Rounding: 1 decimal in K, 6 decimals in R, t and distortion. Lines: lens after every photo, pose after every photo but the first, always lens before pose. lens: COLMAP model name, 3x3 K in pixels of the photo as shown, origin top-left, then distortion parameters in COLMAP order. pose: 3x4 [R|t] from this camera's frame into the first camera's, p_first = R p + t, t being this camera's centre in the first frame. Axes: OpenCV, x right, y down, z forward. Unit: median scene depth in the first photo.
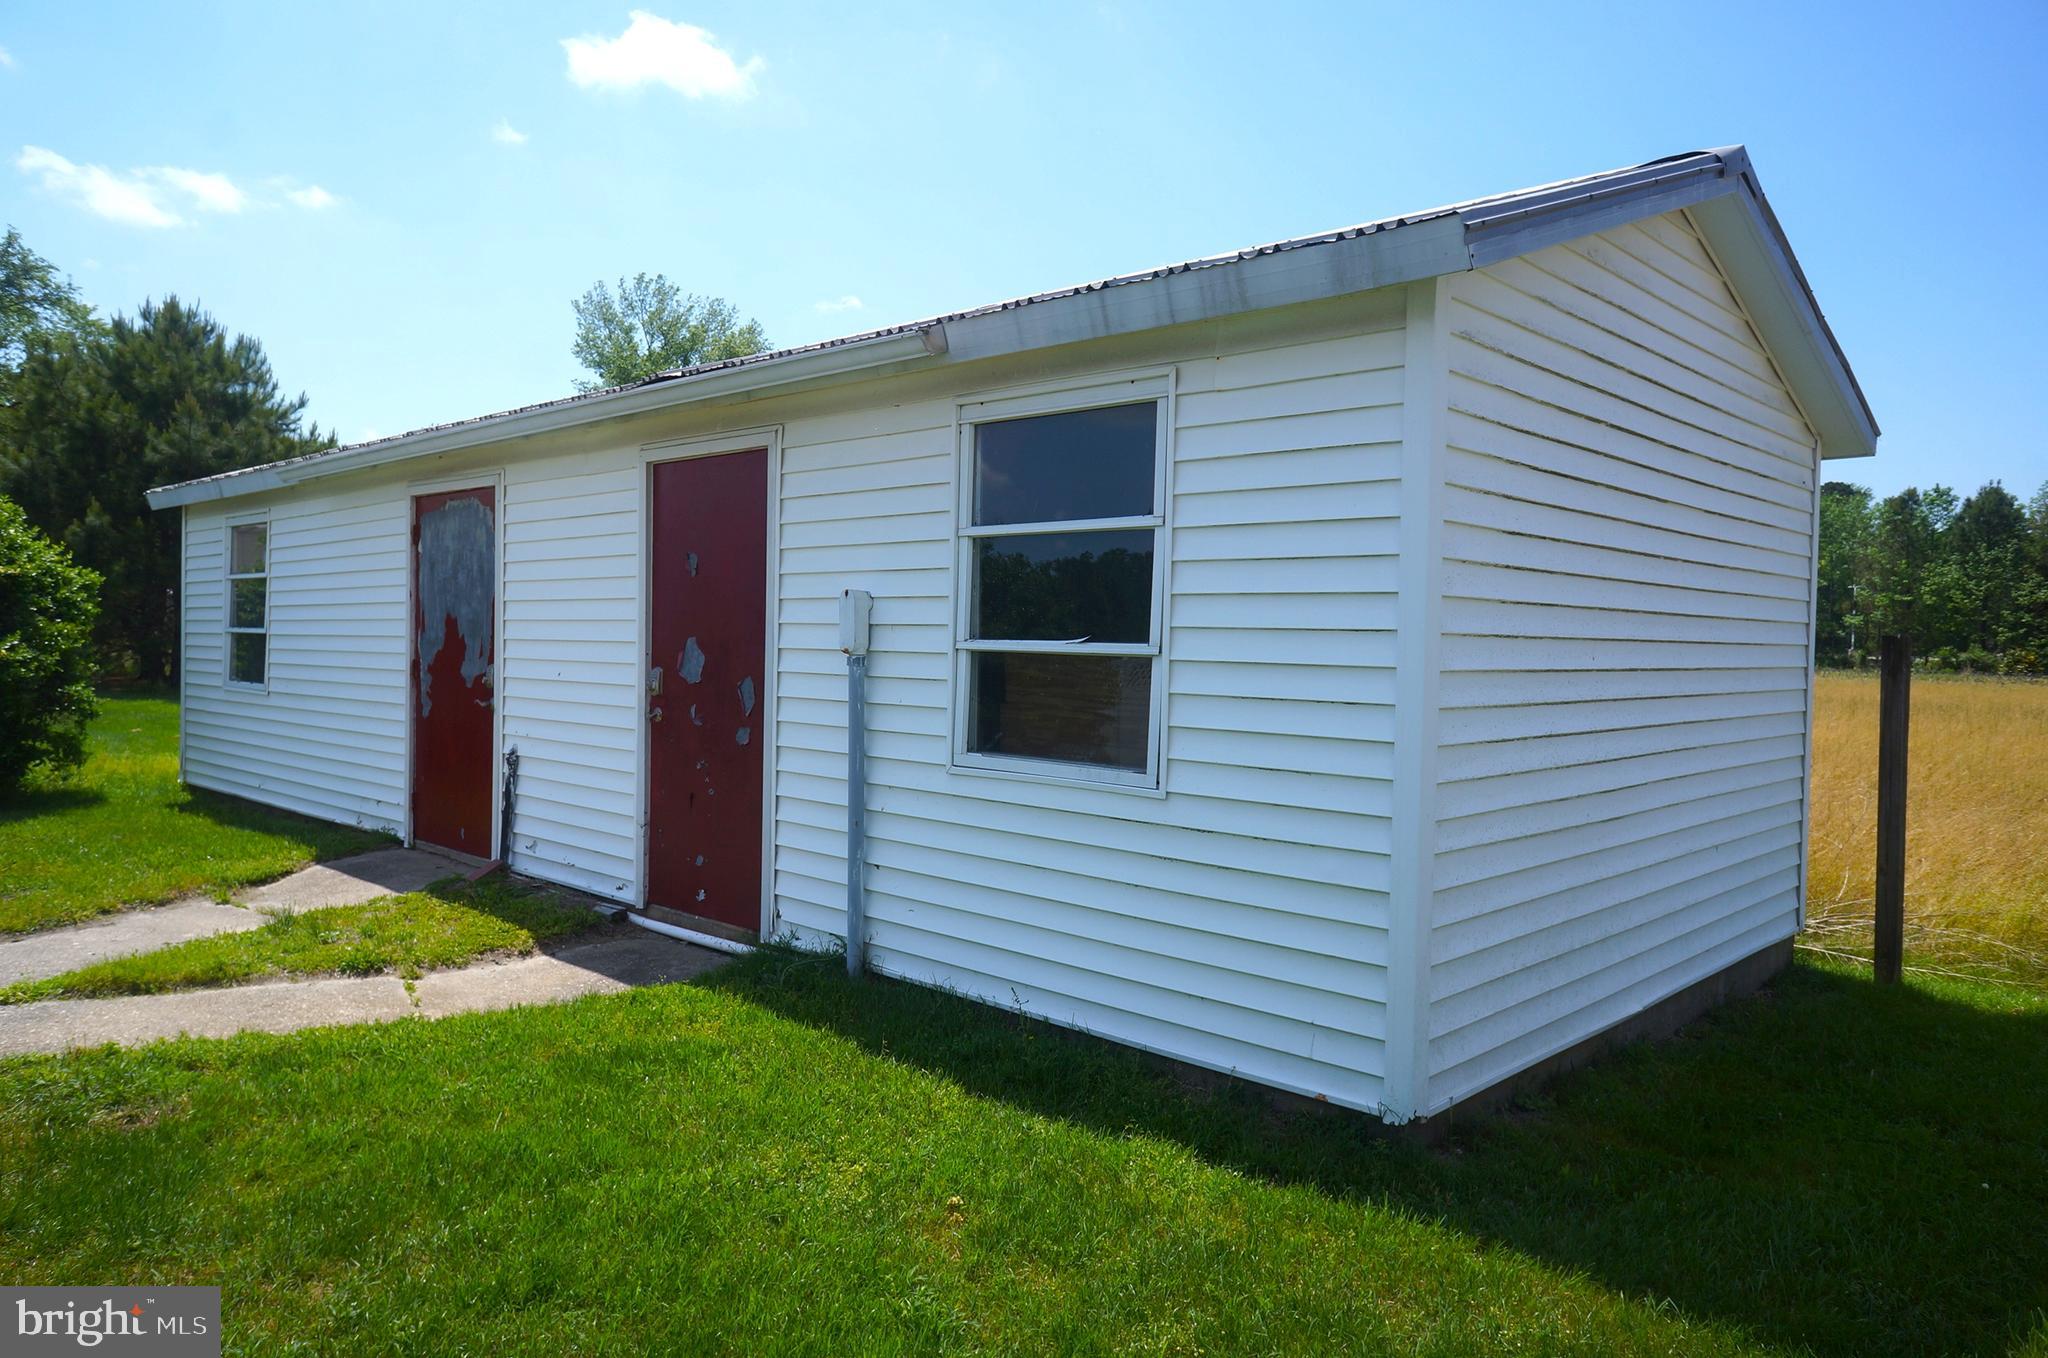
lens RADIAL K [[1375.9, 0, 1023.5], [0, 1375.9, 687.0], [0, 0, 1]] dist [0.002054, -0.000720]
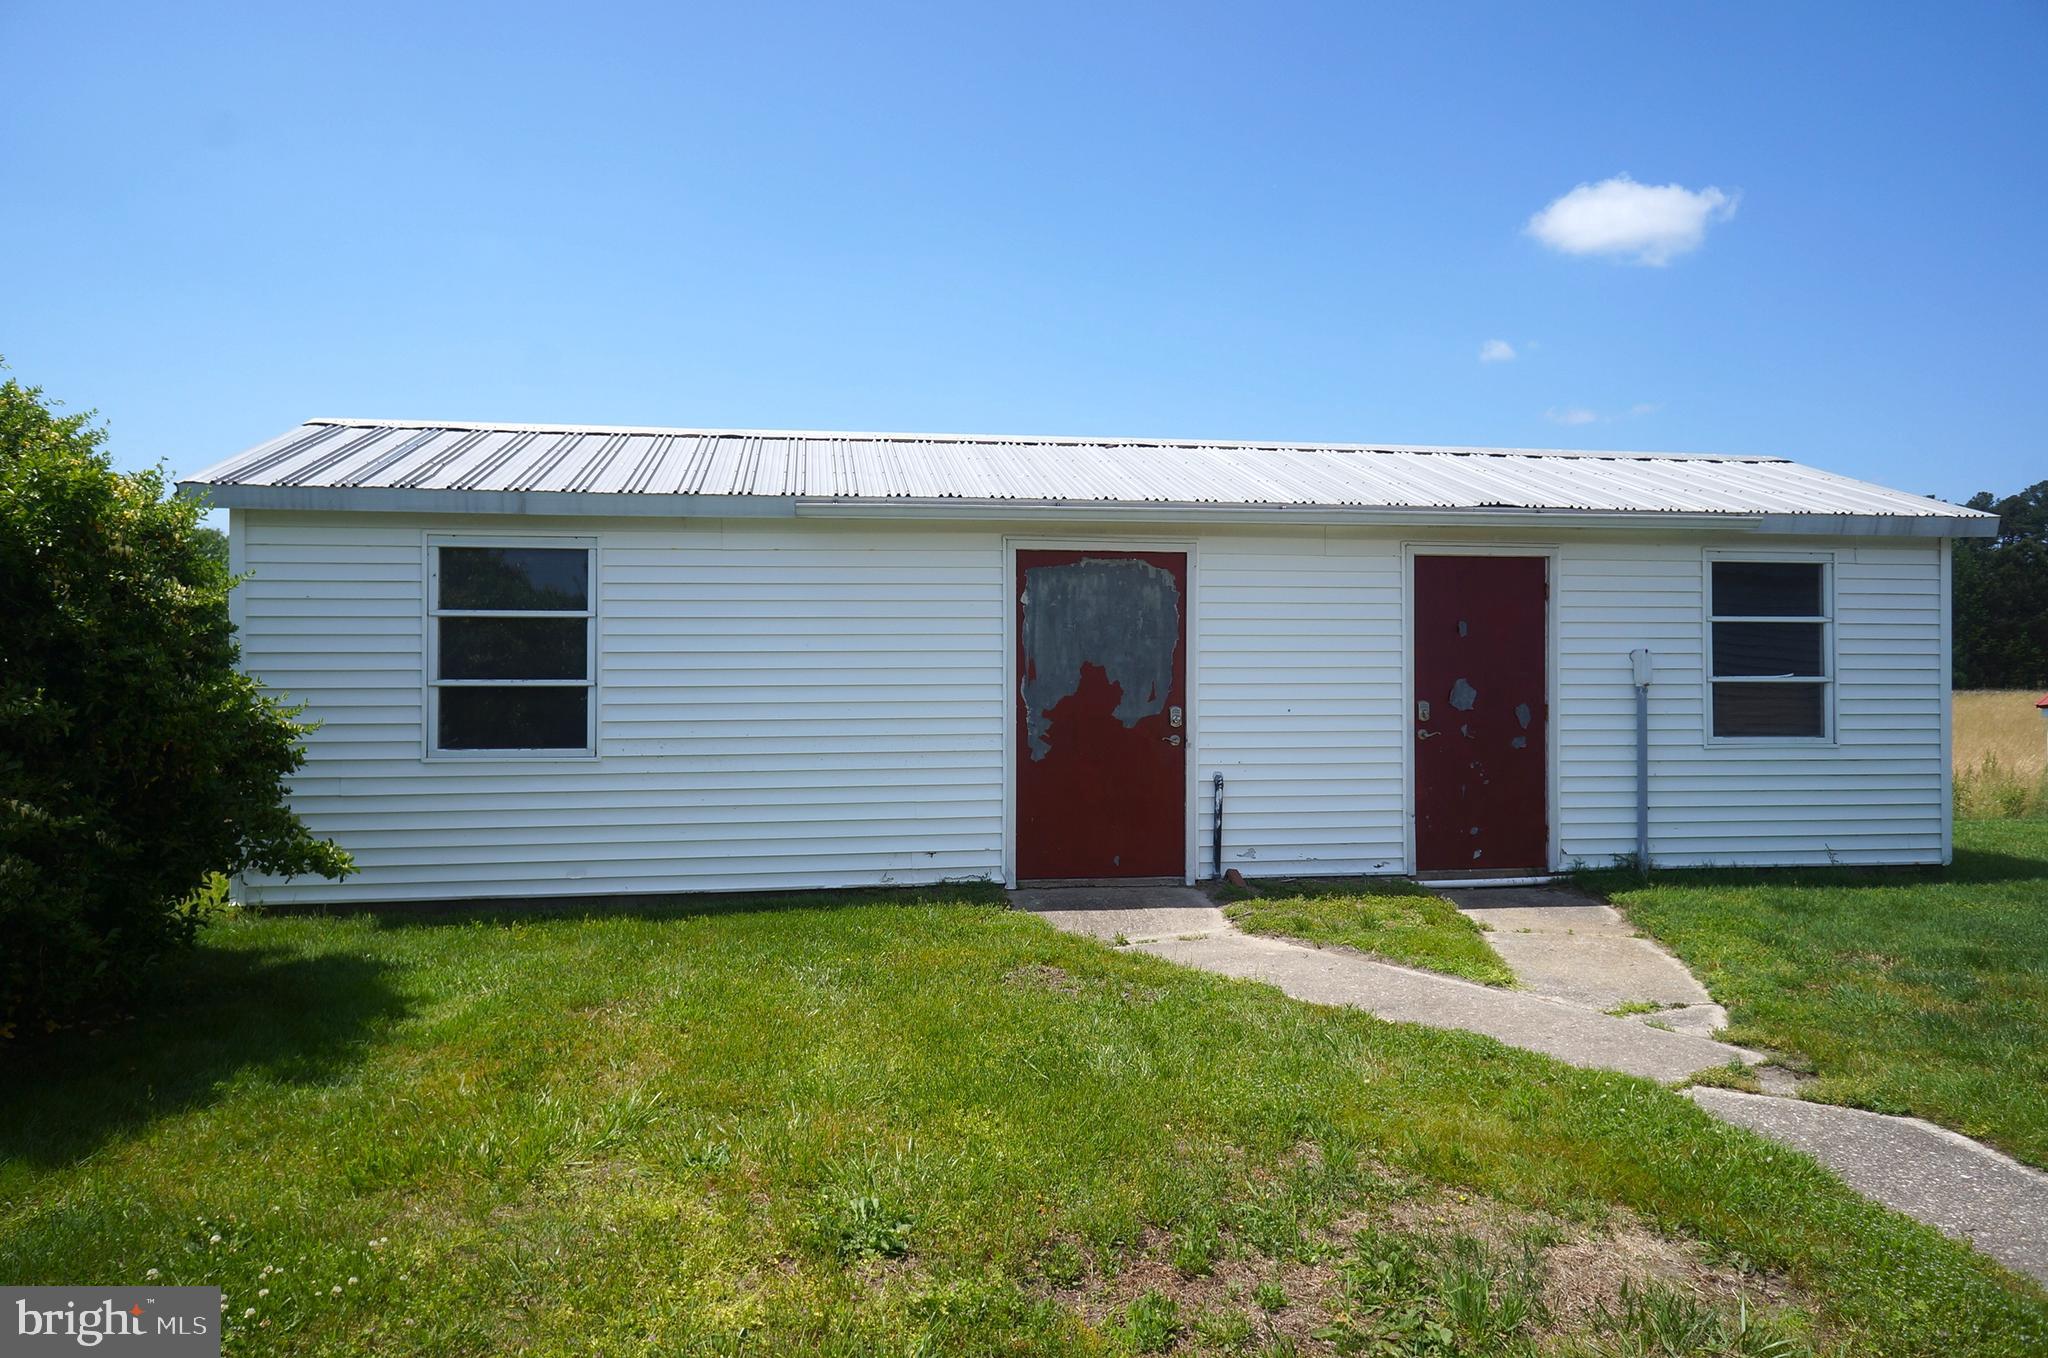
lens RADIAL K [[1375.9, 0, 1023.6], [0, 1375.9, 670.1], [0, 0, 1]] dist [0.002054, -0.000720]
pose [[0.612995, -0.018983, 0.789859, -1.958205], [0.038566, 0.999239, -0.005916, -0.063708], [-0.789145, 0.034088, 0.613260, 0.551313]]
